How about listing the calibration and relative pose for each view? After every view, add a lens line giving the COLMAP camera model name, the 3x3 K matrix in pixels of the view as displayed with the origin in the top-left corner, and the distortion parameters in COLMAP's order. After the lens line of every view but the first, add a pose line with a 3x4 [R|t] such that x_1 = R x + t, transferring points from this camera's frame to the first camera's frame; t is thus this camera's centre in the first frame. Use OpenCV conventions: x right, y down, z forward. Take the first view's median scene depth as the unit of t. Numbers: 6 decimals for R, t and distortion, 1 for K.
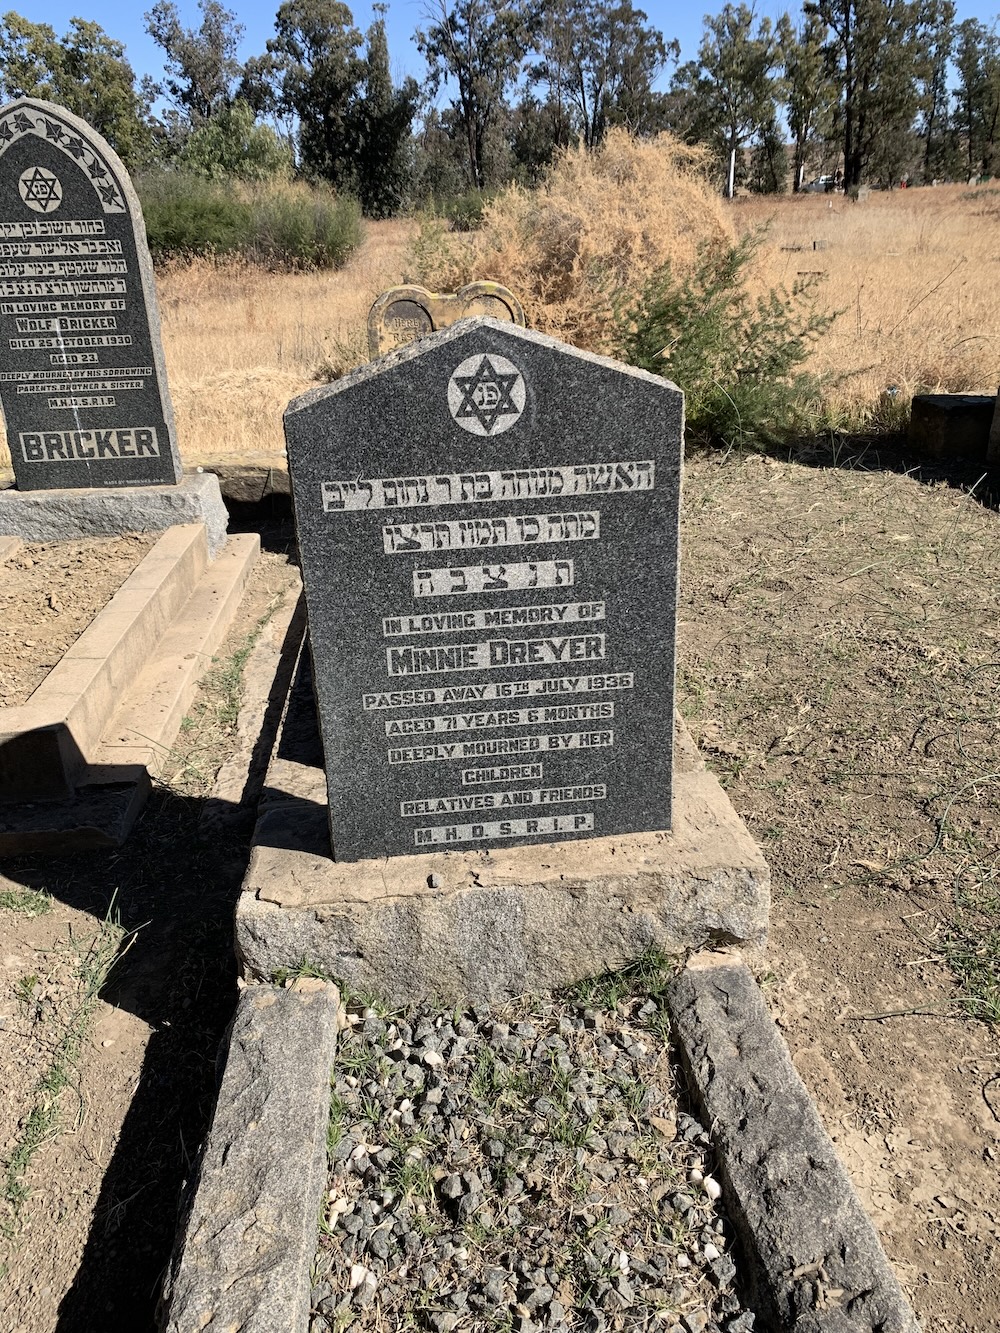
lens RADIAL K [[1046.3, 0, 500.0], [0, 1046.3, 666.5], [0, 0, 1]] dist [0.002853, 0.009633]
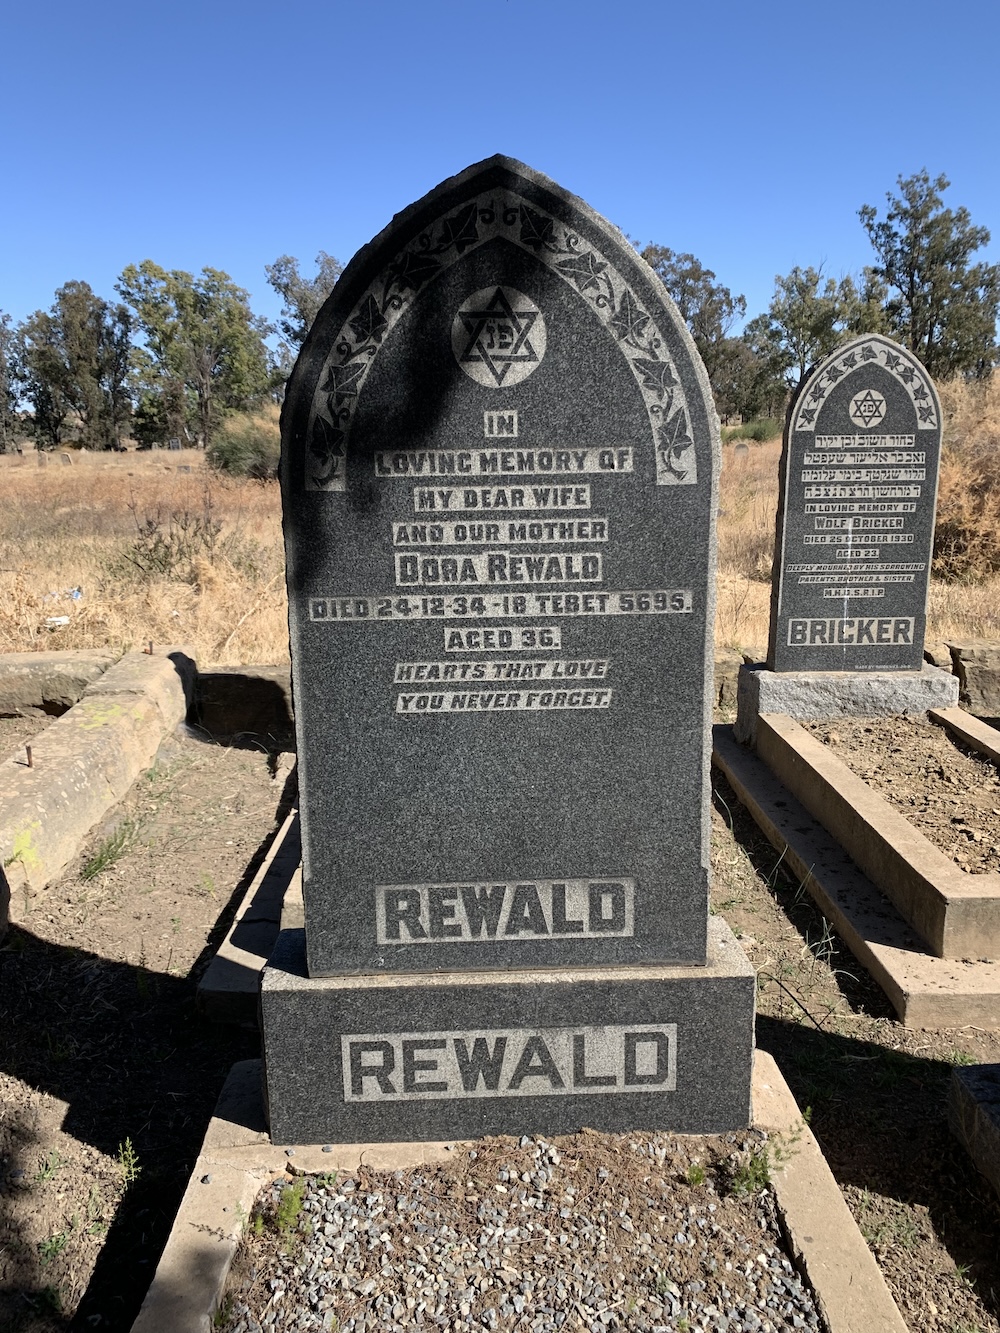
lens RADIAL K [[1046.3, 0, 500.0], [0, 1046.3, 666.5], [0, 0, 1]] dist [0.002853, 0.009633]
pose [[0.998856, 0.032343, -0.035228, -0.738703], [-0.038556, 0.980426, -0.193075, 0.045359], [0.028294, 0.194213, 0.980551, -0.053954]]
